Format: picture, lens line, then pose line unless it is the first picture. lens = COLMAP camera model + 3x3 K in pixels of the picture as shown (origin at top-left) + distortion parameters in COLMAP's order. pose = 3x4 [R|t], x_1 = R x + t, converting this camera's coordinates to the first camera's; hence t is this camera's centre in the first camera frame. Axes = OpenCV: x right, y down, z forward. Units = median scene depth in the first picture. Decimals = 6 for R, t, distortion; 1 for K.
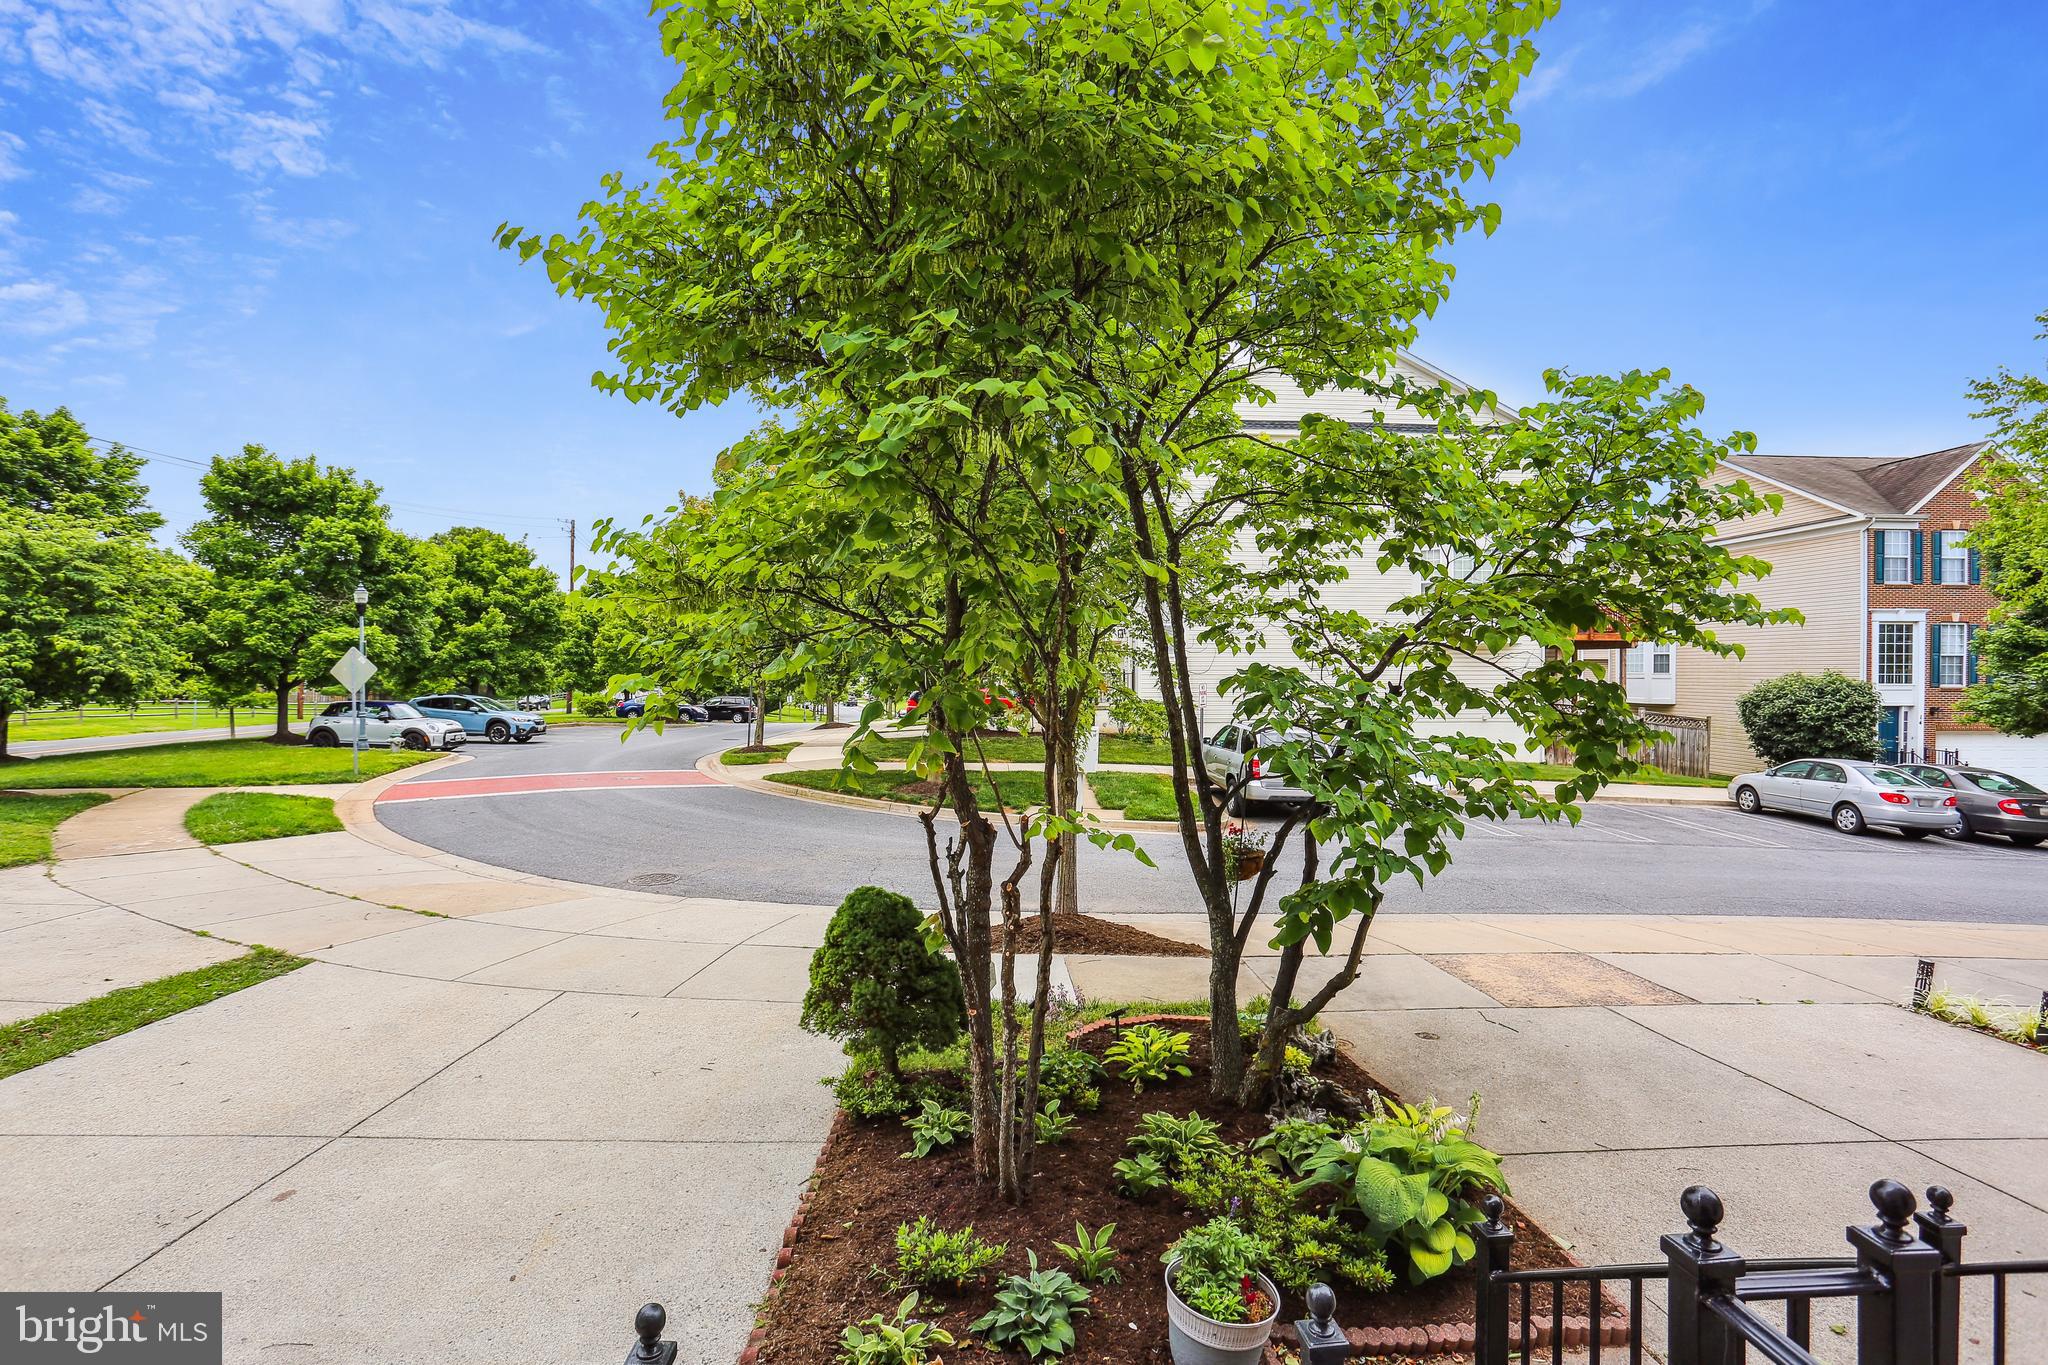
lens RADIAL K [[998.8, 0, 1007.1], [0, 998.8, 684.1], [0, 0, 1]] dist [-0.058588, 0.032898]
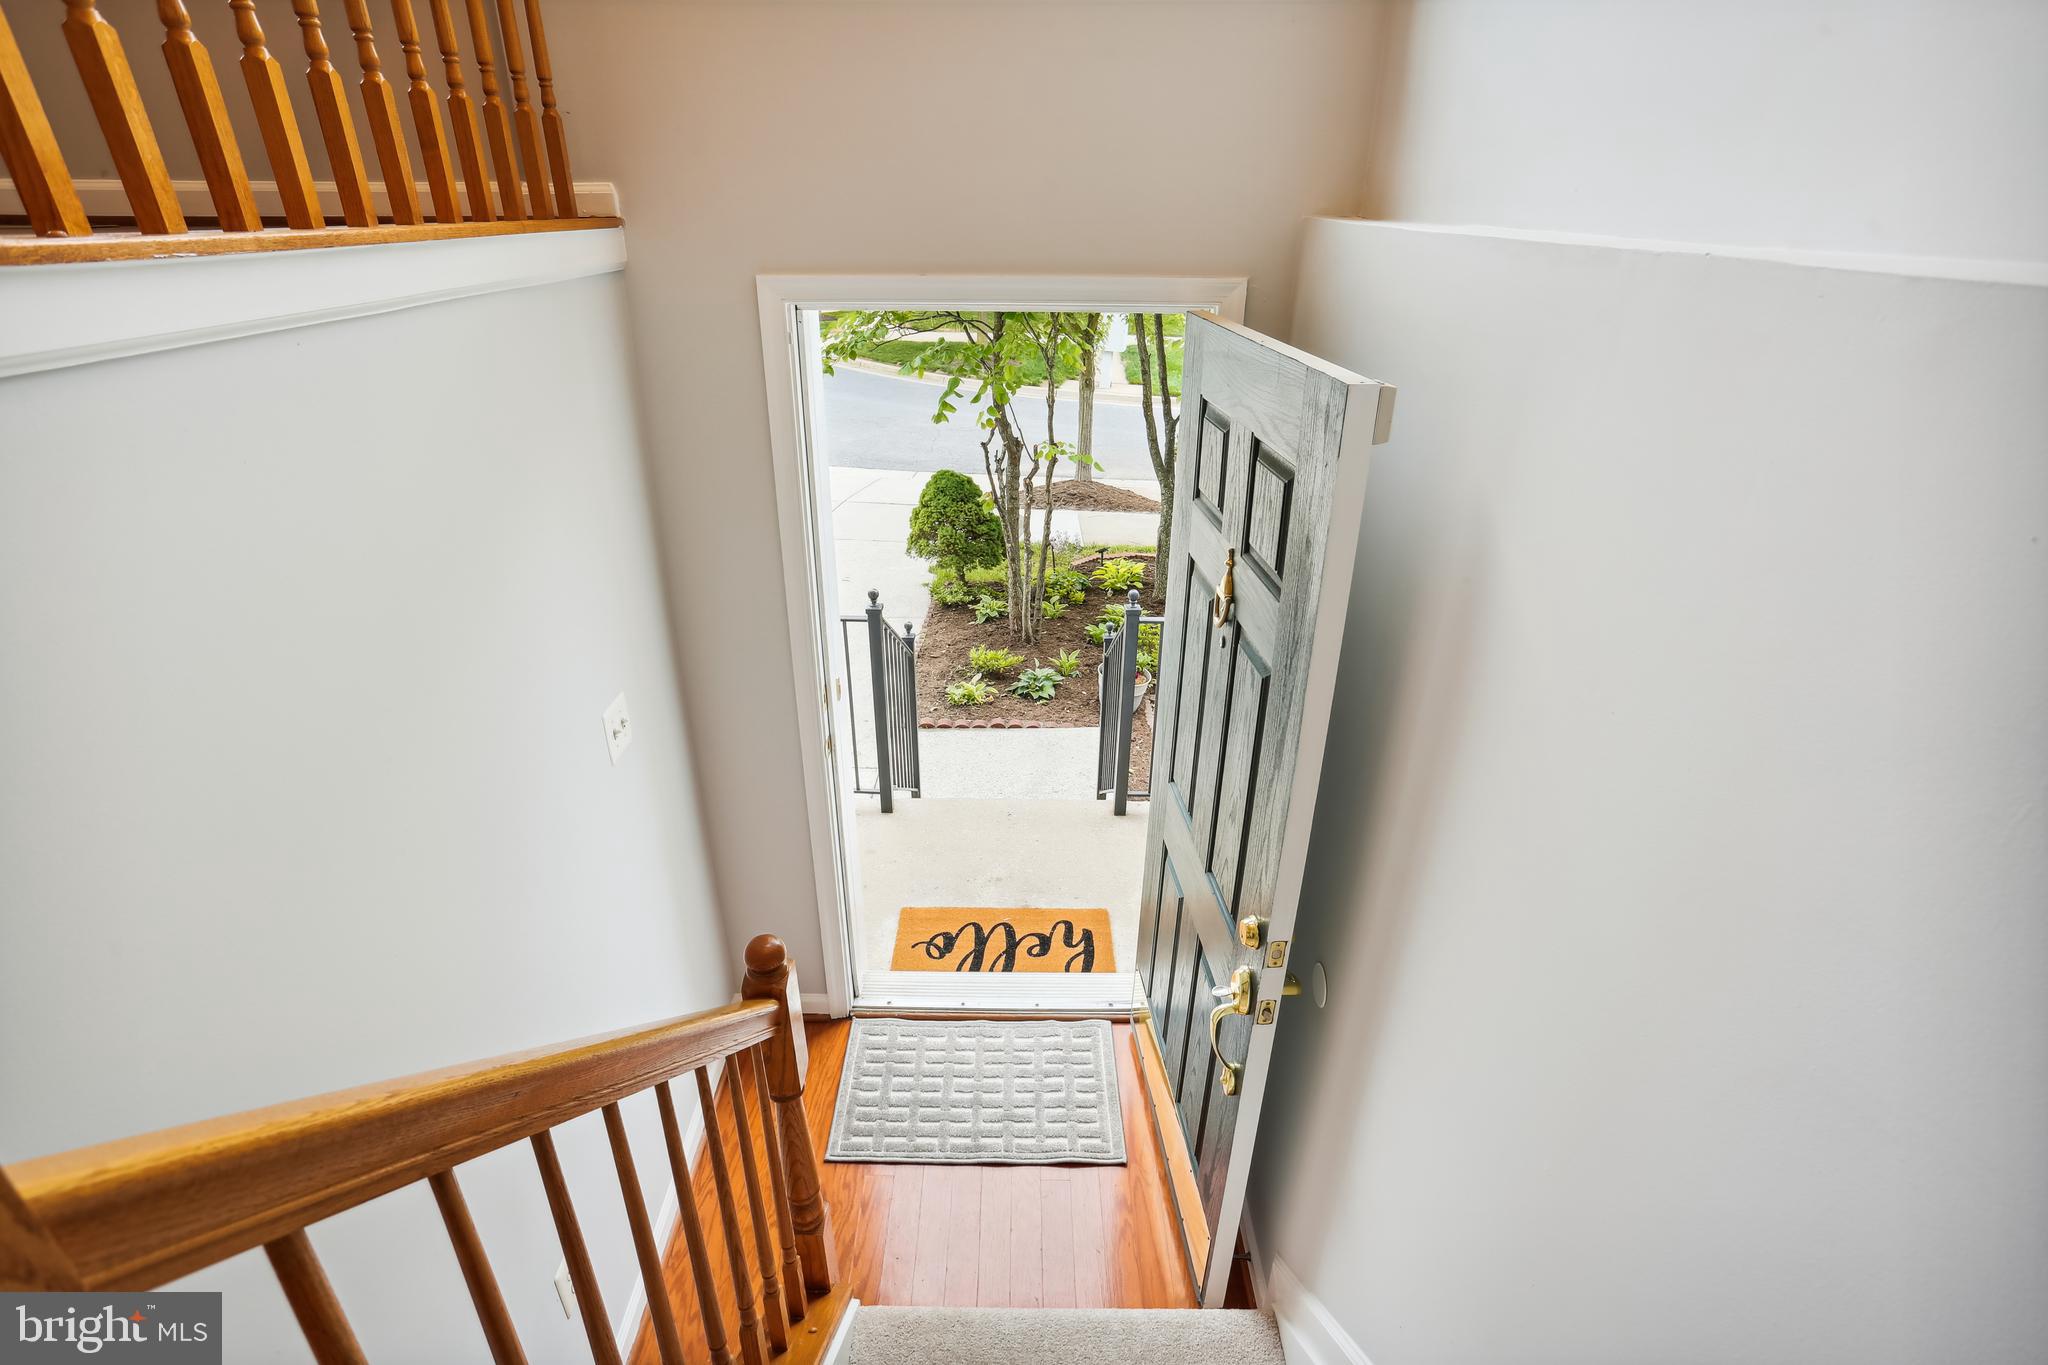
lens RADIAL K [[998.8, 0, 1007.1], [0, 998.8, 684.1], [0, 0, 1]] dist [-0.058588, 0.032898]
pose [[0.998935, 0.022912, -0.040037, 0.036319], [-0.003447, 0.902583, 0.430502, -0.201458], [0.046001, -0.429905, 0.901701, -0.672902]]
